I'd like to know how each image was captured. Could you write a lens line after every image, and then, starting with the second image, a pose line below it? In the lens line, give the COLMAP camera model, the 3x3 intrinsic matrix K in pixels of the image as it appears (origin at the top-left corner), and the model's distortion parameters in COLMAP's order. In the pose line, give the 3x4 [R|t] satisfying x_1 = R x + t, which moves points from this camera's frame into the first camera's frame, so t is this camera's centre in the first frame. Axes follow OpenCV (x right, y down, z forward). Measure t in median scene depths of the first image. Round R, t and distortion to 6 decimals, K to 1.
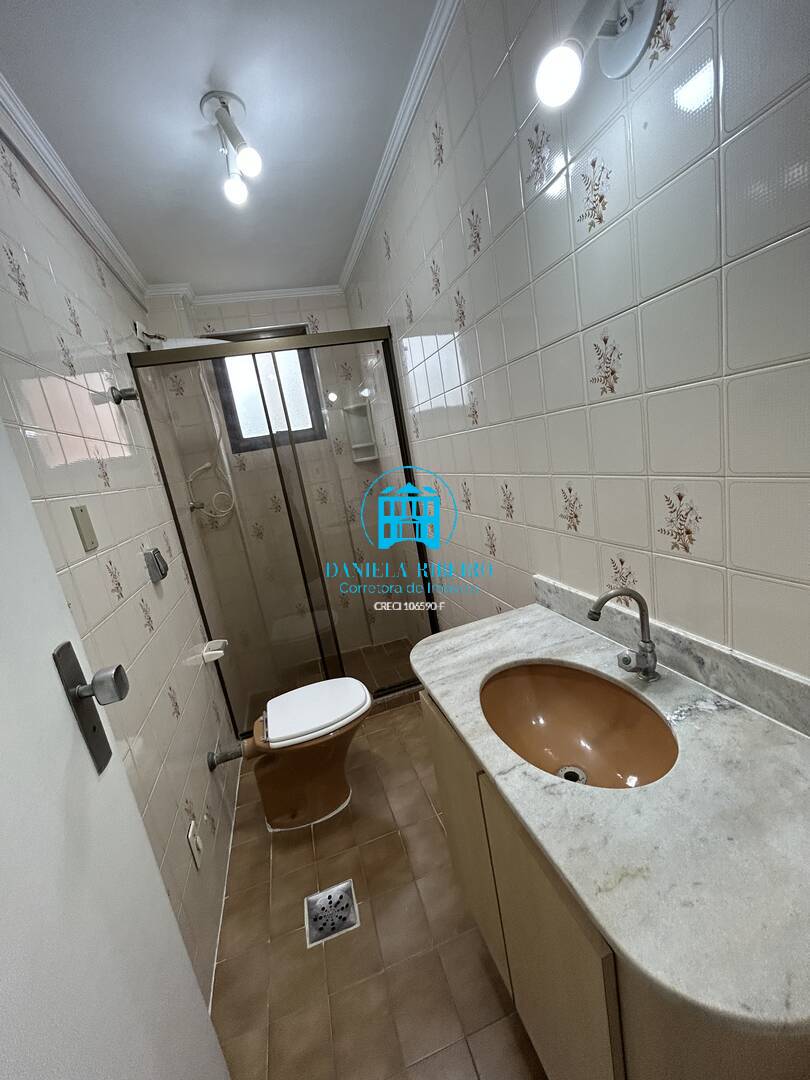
lens RADIAL K [[439.8, 0, 406.8], [0, 439.8, 541.2], [0, 0, 1]] dist [0.000313, 0.001122]
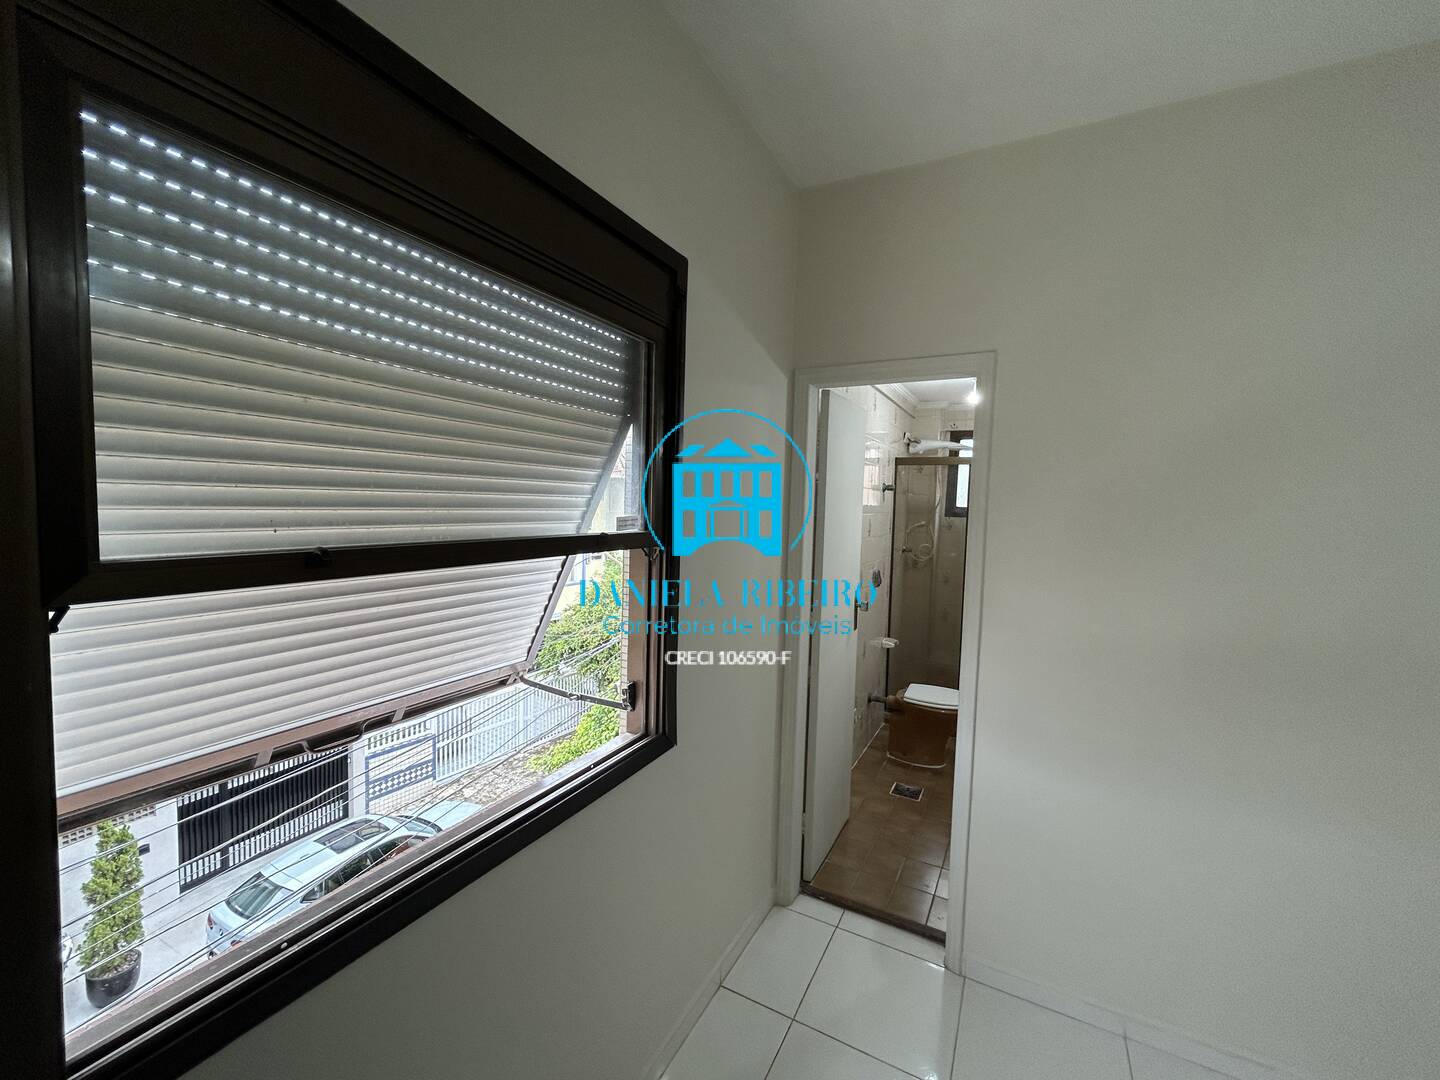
lens RADIAL K [[586.4, 0, 716.2], [0, 586.4, 543.4], [0, 0, 1]] dist [0.000313, 0.001122]
pose [[0.692533, 0.229570, -0.683883, 0.510939], [-0.282684, 0.958555, 0.035514, 0.010950], [0.663693, 0.168728, 0.728727, -1.051164]]
